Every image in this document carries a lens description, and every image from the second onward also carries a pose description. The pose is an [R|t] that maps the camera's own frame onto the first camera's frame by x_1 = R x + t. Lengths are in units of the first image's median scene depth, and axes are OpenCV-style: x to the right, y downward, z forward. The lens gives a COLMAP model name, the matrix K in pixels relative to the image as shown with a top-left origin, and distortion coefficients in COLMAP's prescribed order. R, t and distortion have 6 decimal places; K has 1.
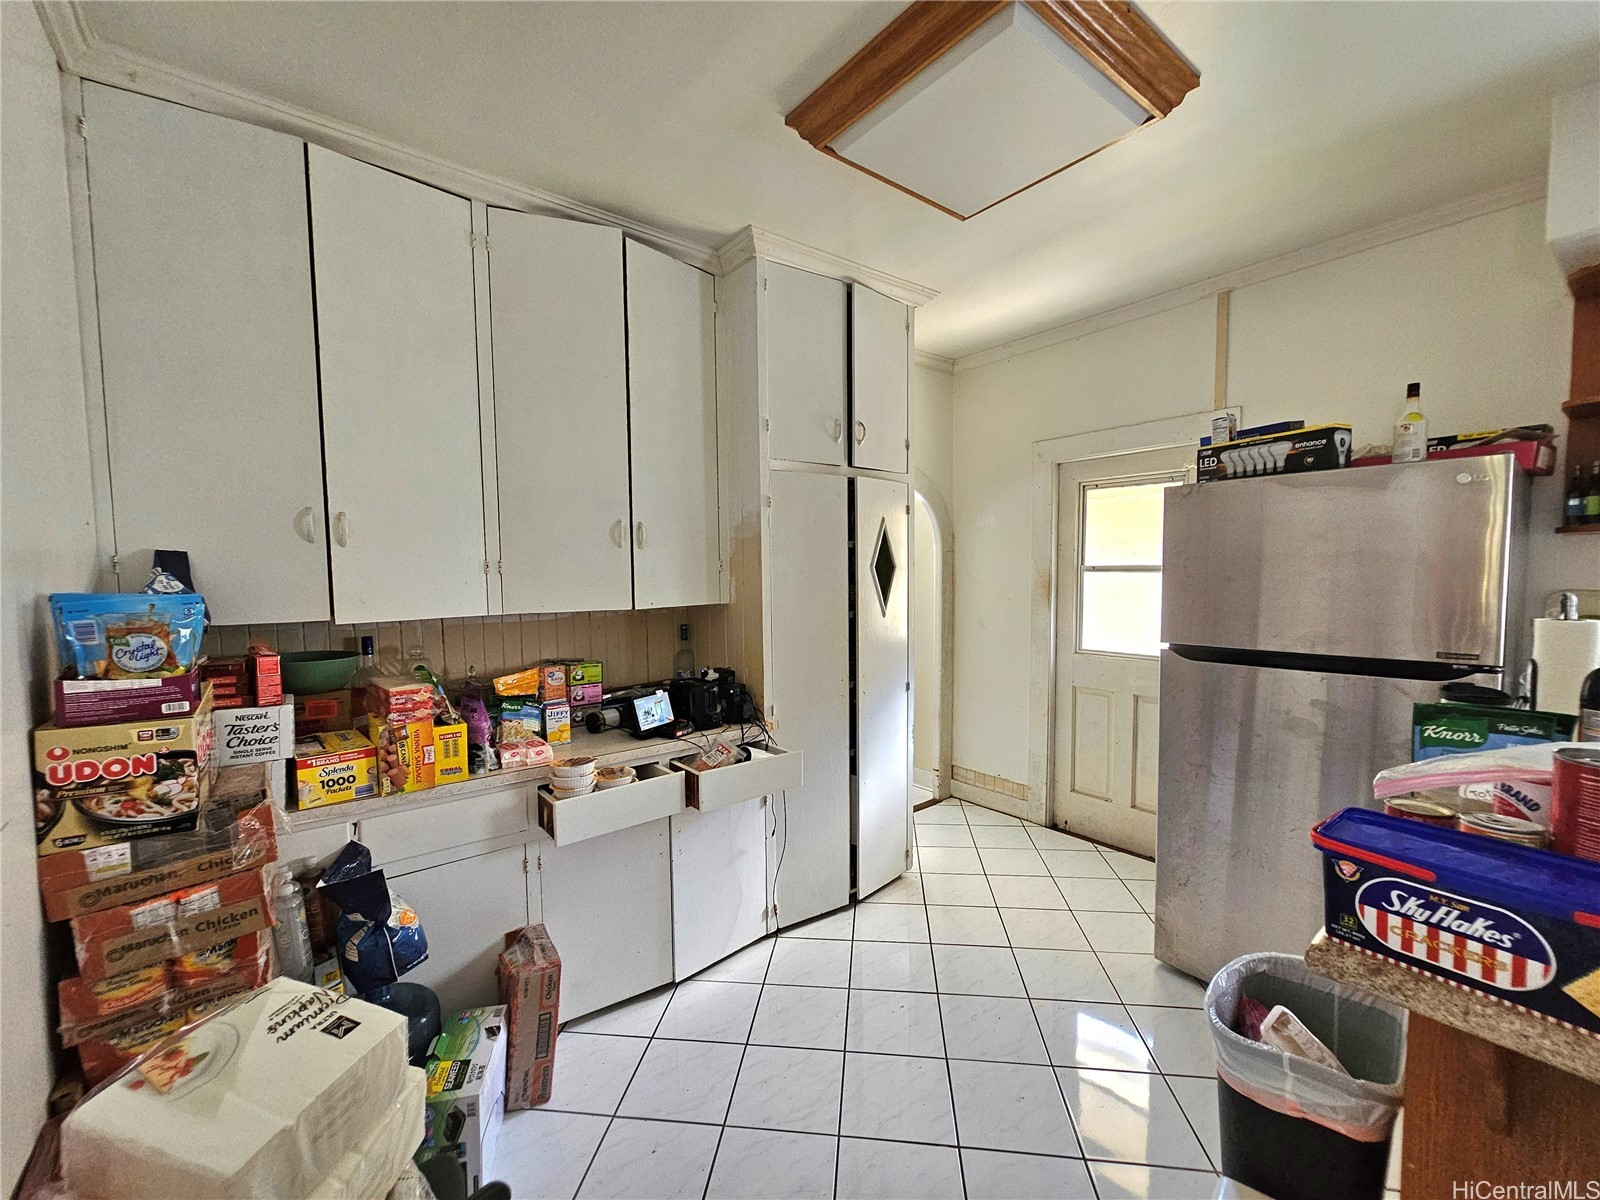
lens RADIAL K [[654.8, 0, 795.3], [0, 654.8, 604.4], [0, 0, 1]] dist [0.001024, 0.000274]
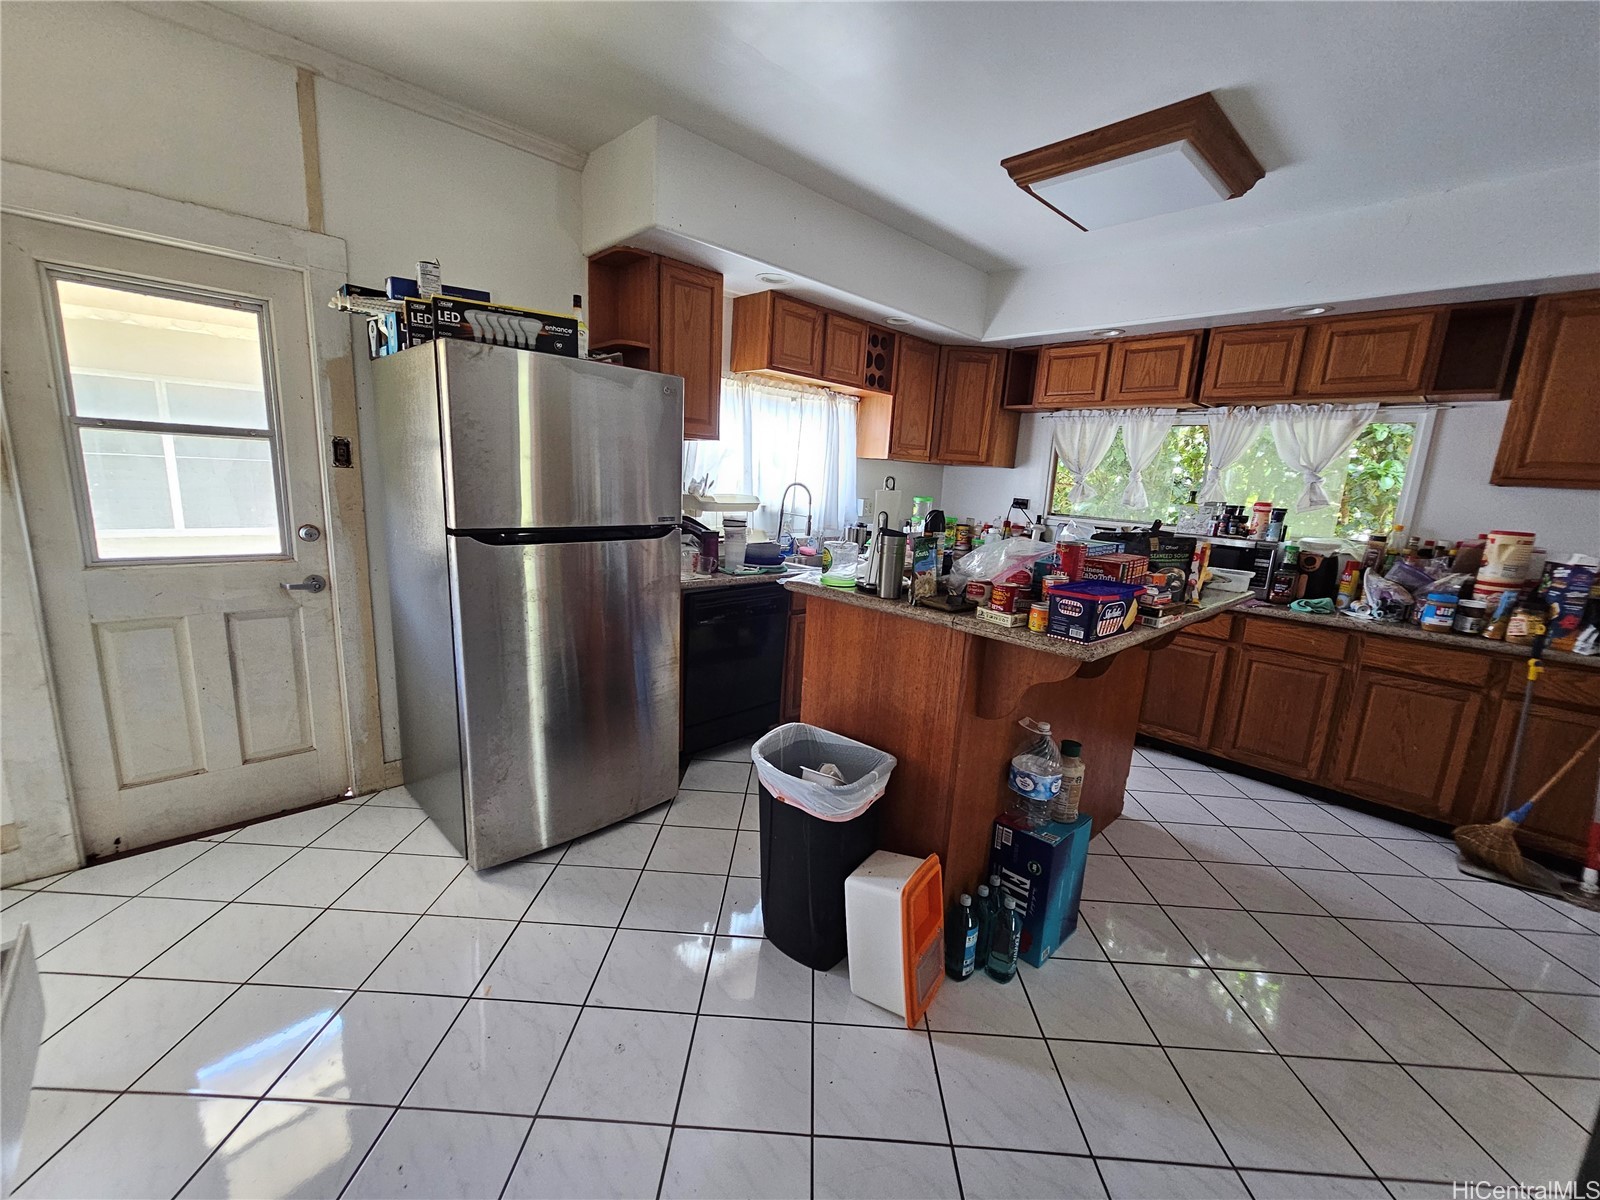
lens RADIAL K [[654.8, 0, 796.7], [0, 654.8, 607.8], [0, 0, 1]] dist [0.001024, 0.000274]
pose [[-0.092756, -0.189045, 0.977578, -0.233953], [0.004717, 0.981716, 0.190293, -0.000732], [-0.995678, 0.022262, -0.090169, 0.443598]]
